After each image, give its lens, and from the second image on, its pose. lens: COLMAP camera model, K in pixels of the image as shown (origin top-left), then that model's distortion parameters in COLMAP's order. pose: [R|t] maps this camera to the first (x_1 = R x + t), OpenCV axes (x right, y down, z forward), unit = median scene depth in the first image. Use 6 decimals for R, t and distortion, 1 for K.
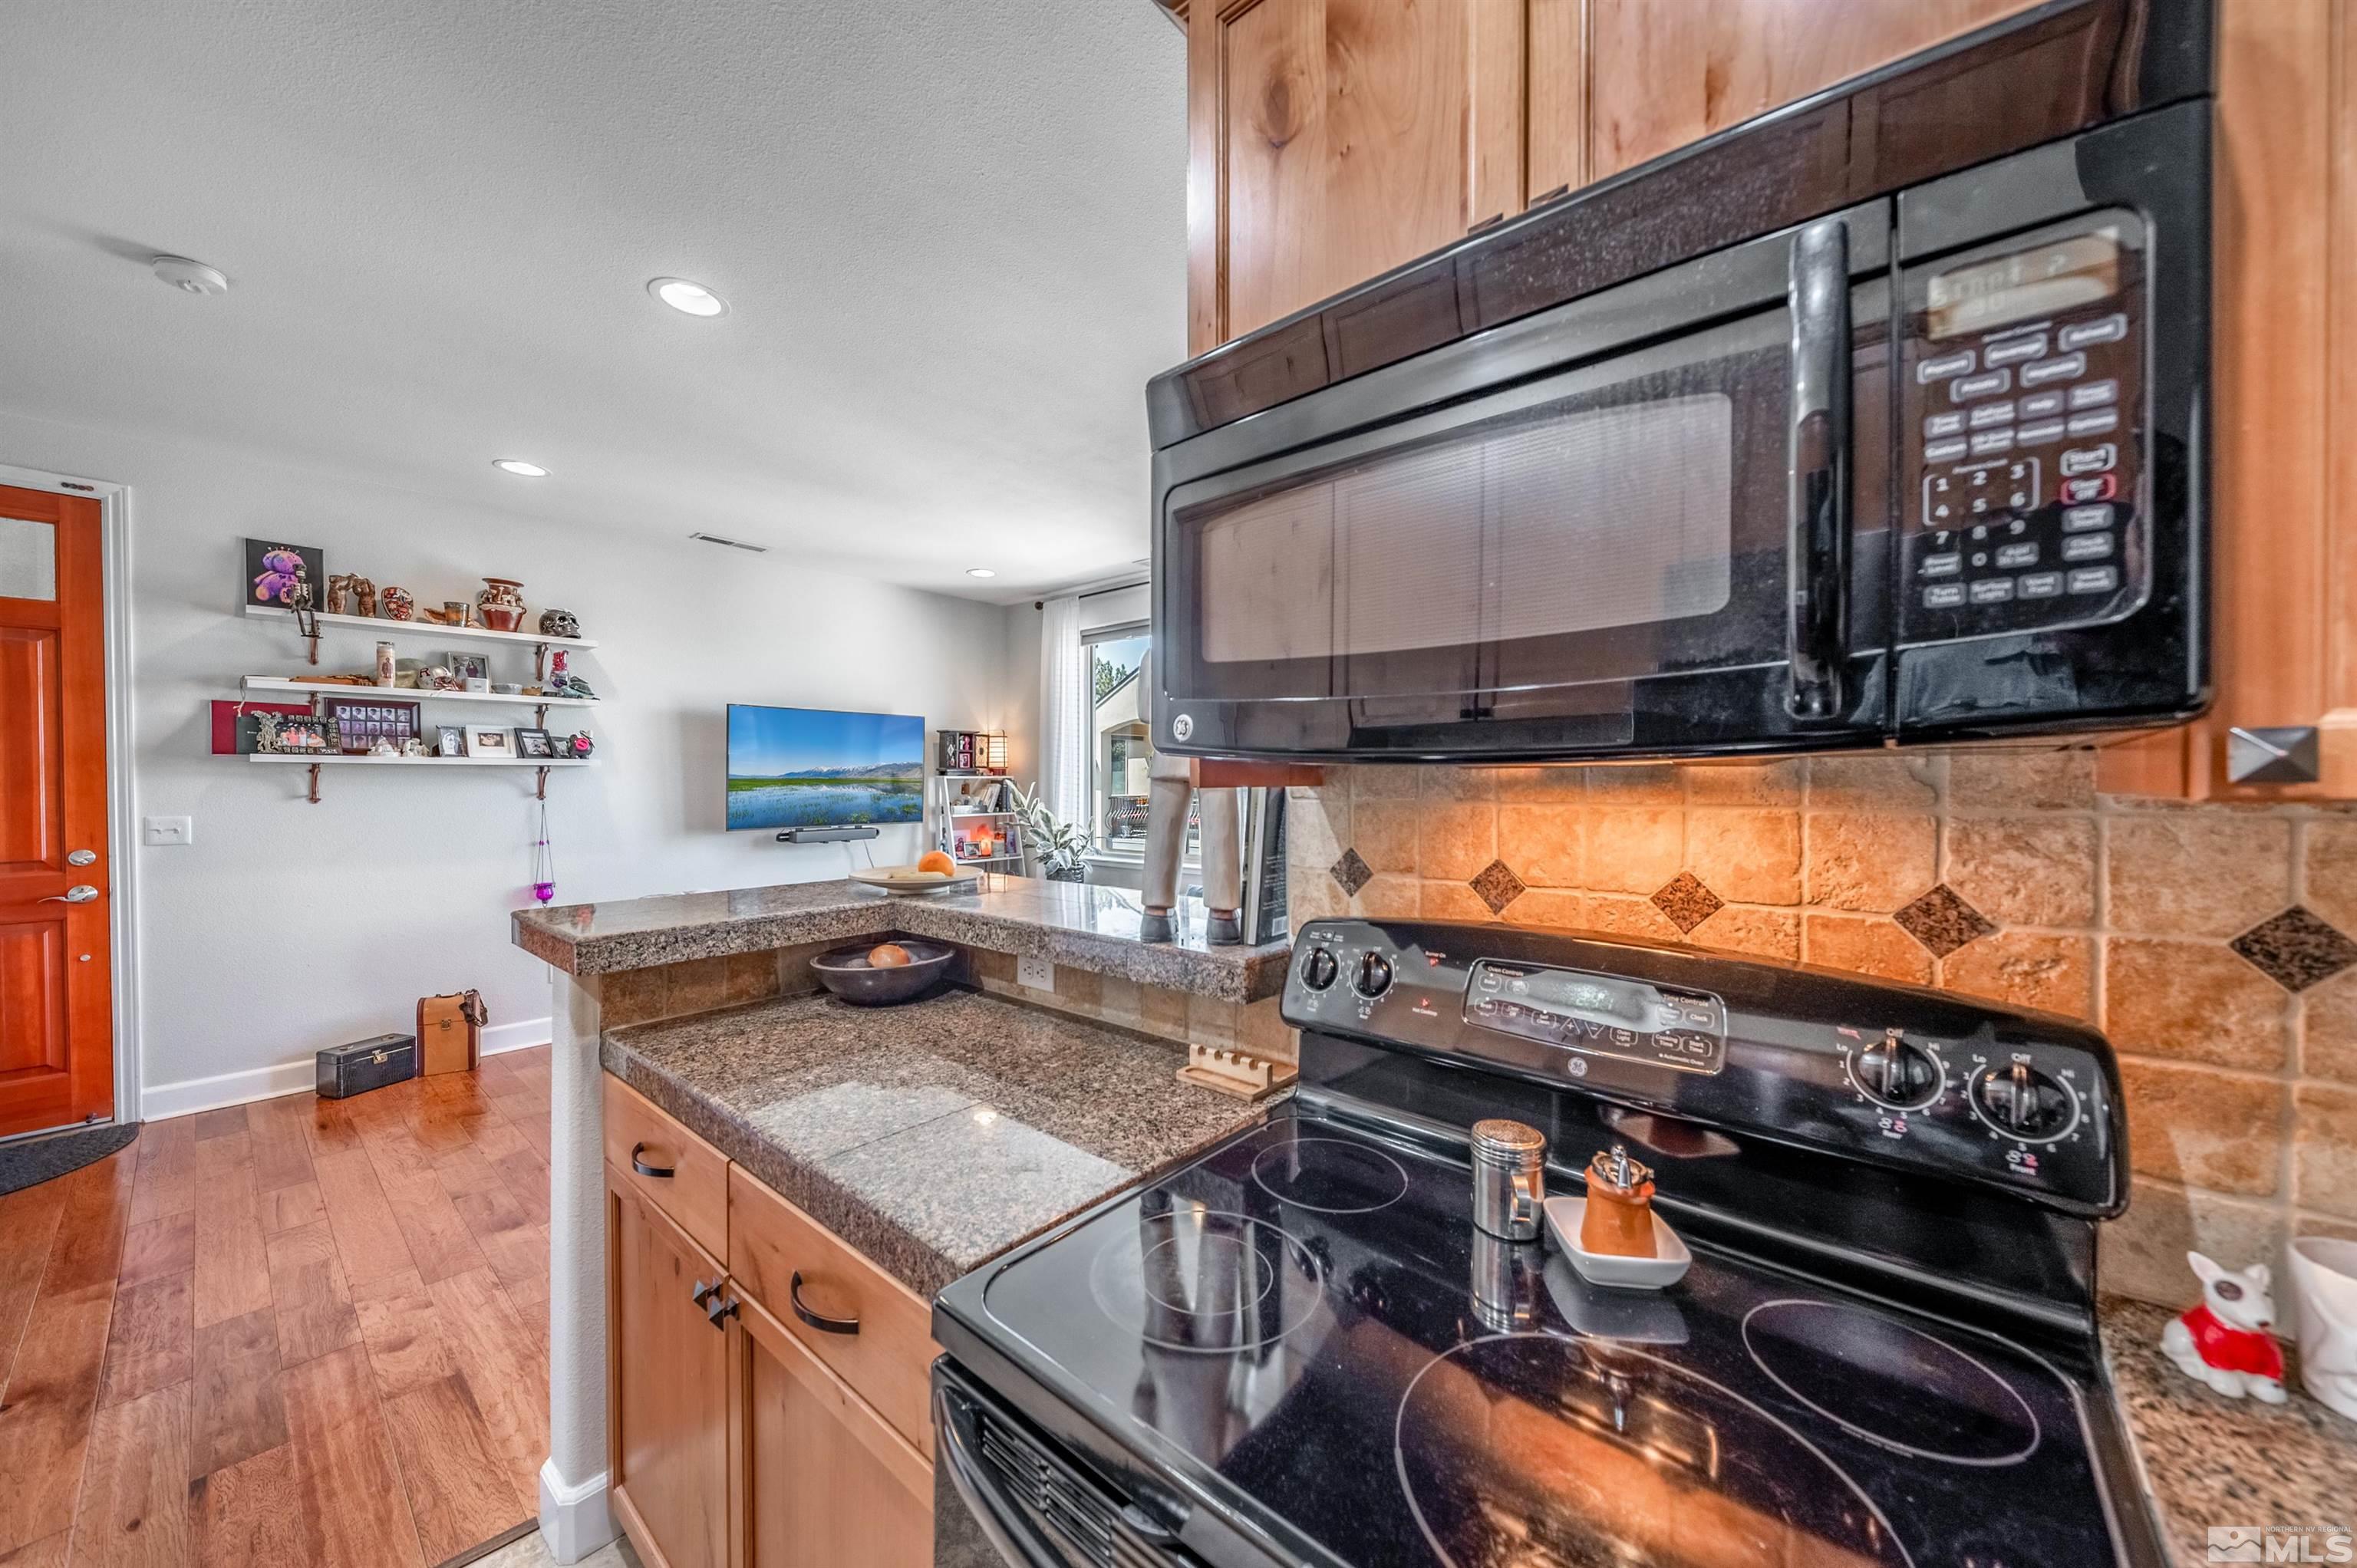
lens RADIAL K [[821.5, 0, 1178.9], [0, 821.5, 796.0], [0, 0, 1]] dist [0.007642, -0.002686]
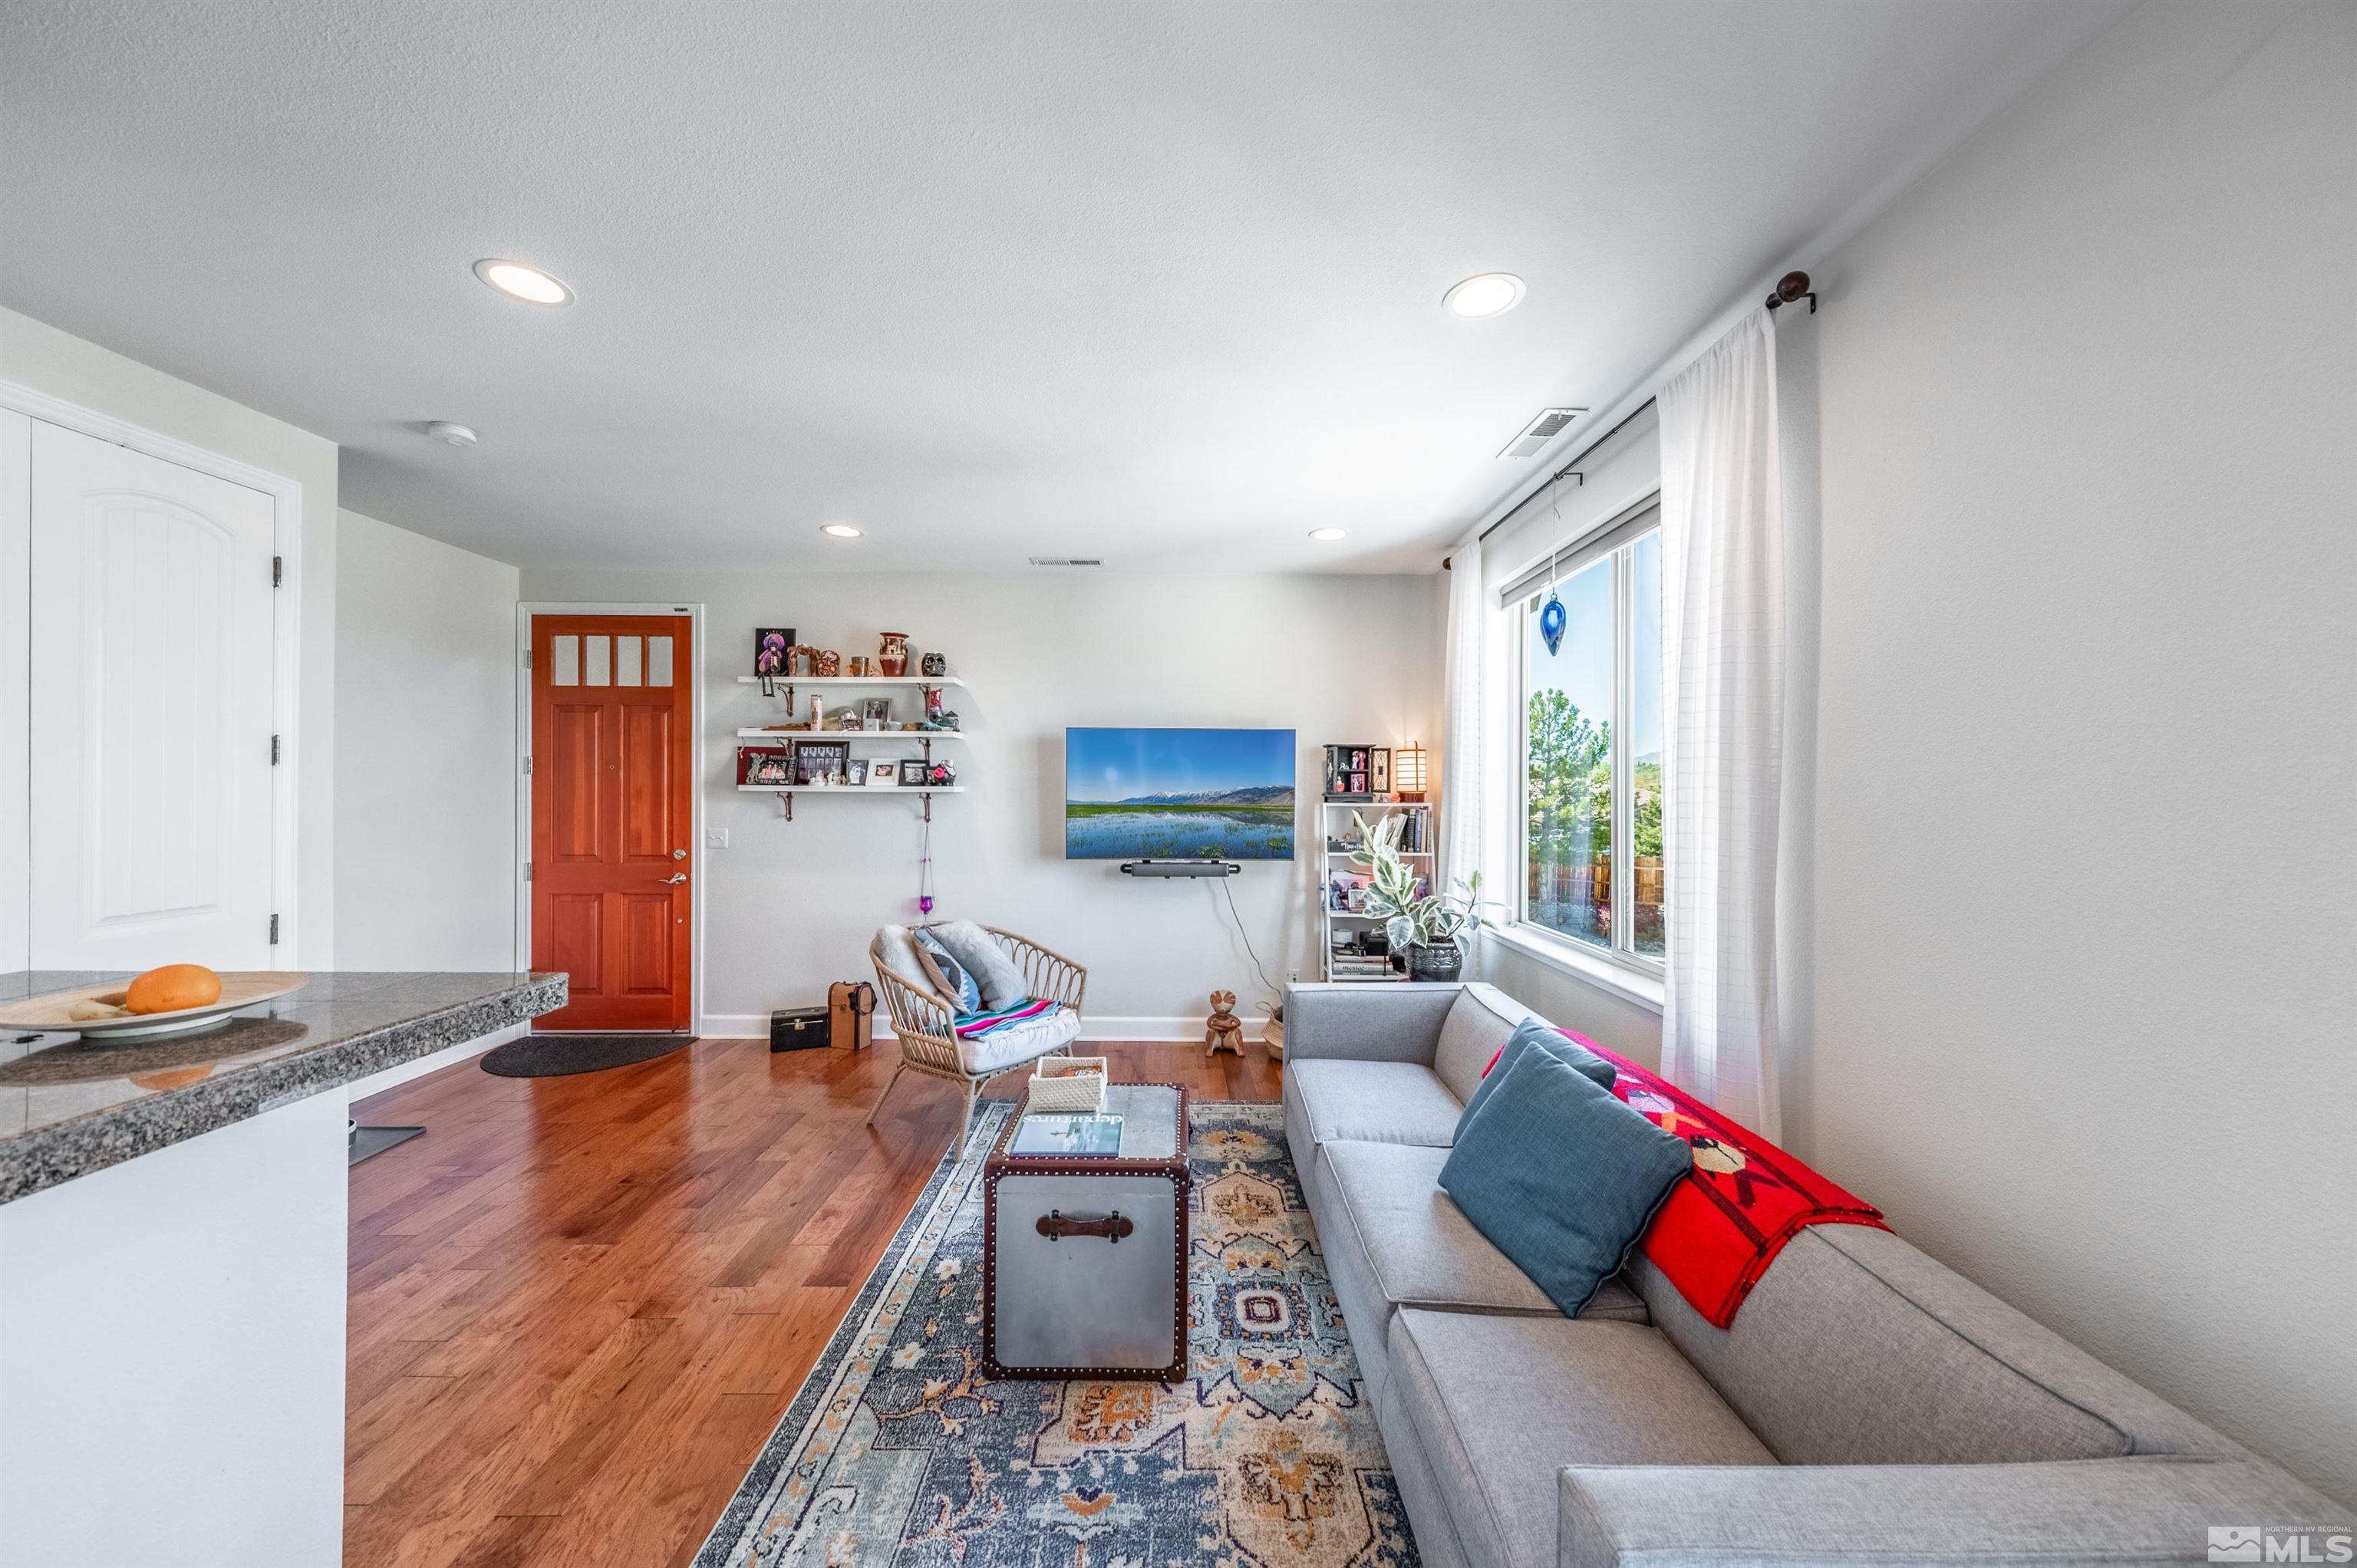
lens RADIAL K [[821.5, 0, 1174.2], [0, 821.5, 794.5], [0, 0, 1]] dist [0.007642, -0.002686]
pose [[0.648967, 0.009683, -0.760755, 0.328120], [-0.021455, 0.999754, -0.005578, -0.037404], [0.760514, 0.019942, 0.649015, 0.571166]]
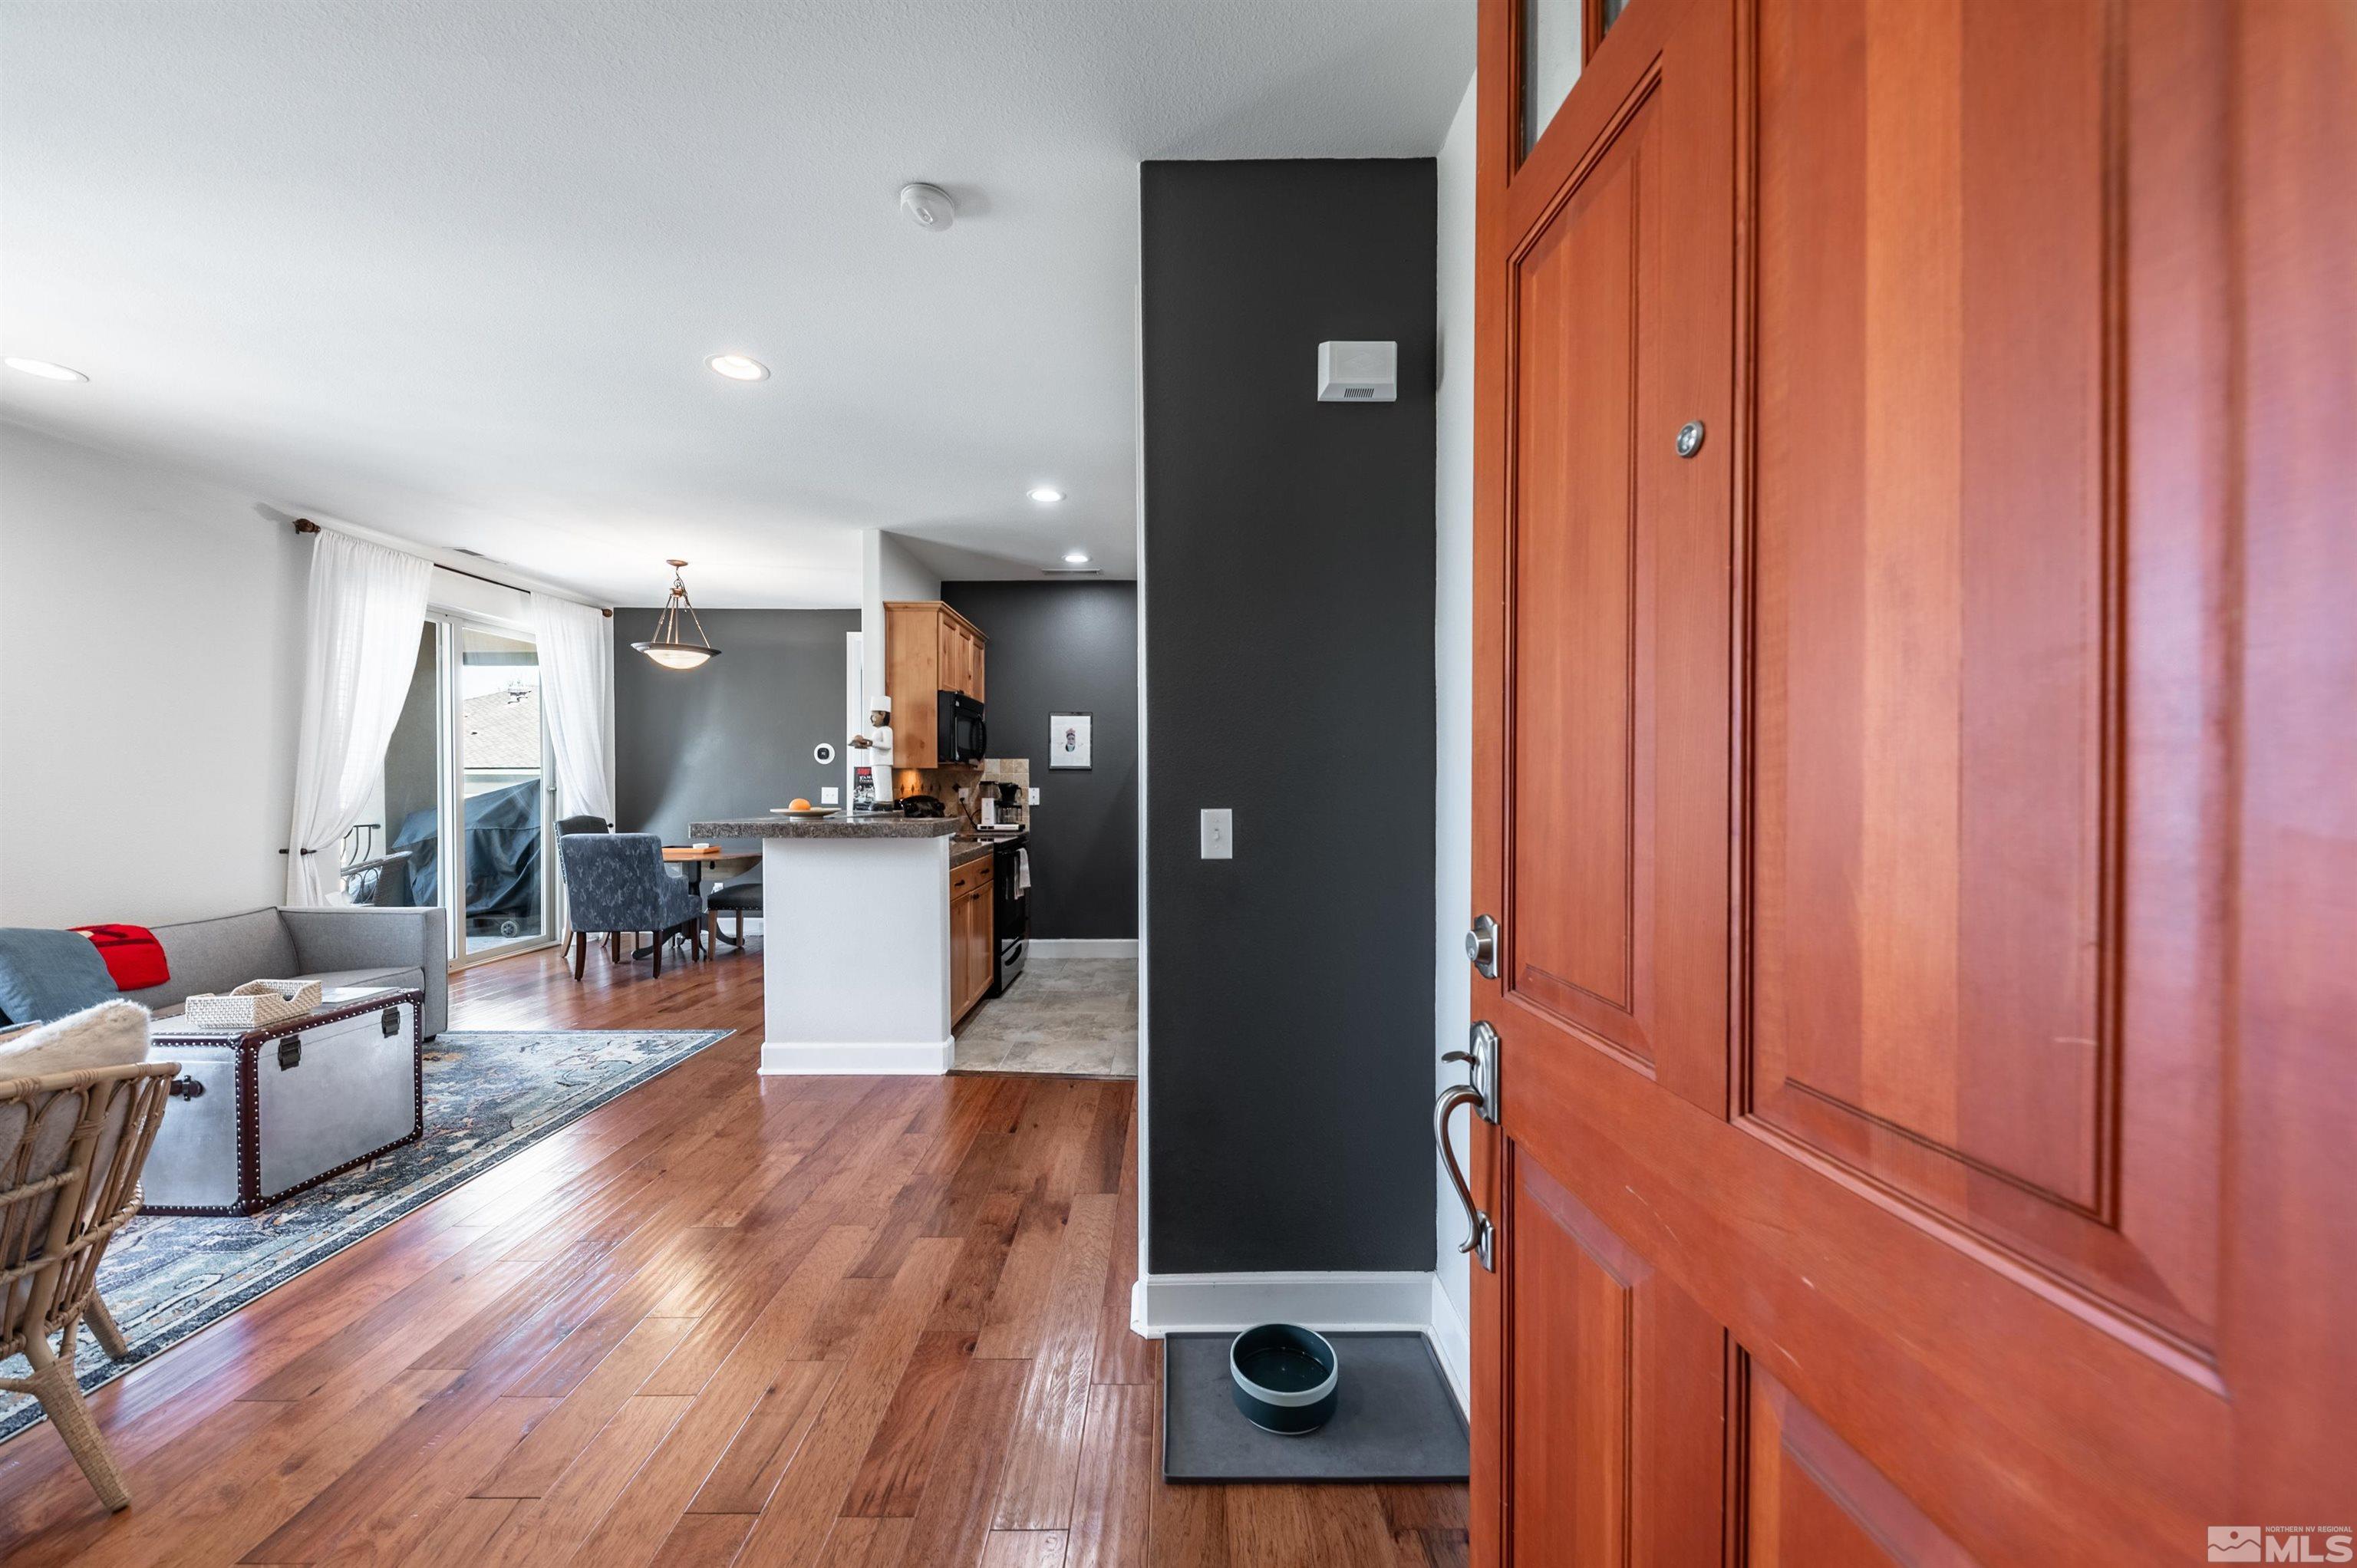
lens RADIAL K [[821.5, 0, 1174.2], [0, 821.5, 797.6], [0, 0, 1]] dist [0.007642, -0.002686]
pose [[-0.648611, -0.015471, 0.760963, -1.160735], [0.016092, 0.999291, 0.034033, 0.005360], [-0.760950, 0.034320, -0.647902, 0.779186]]
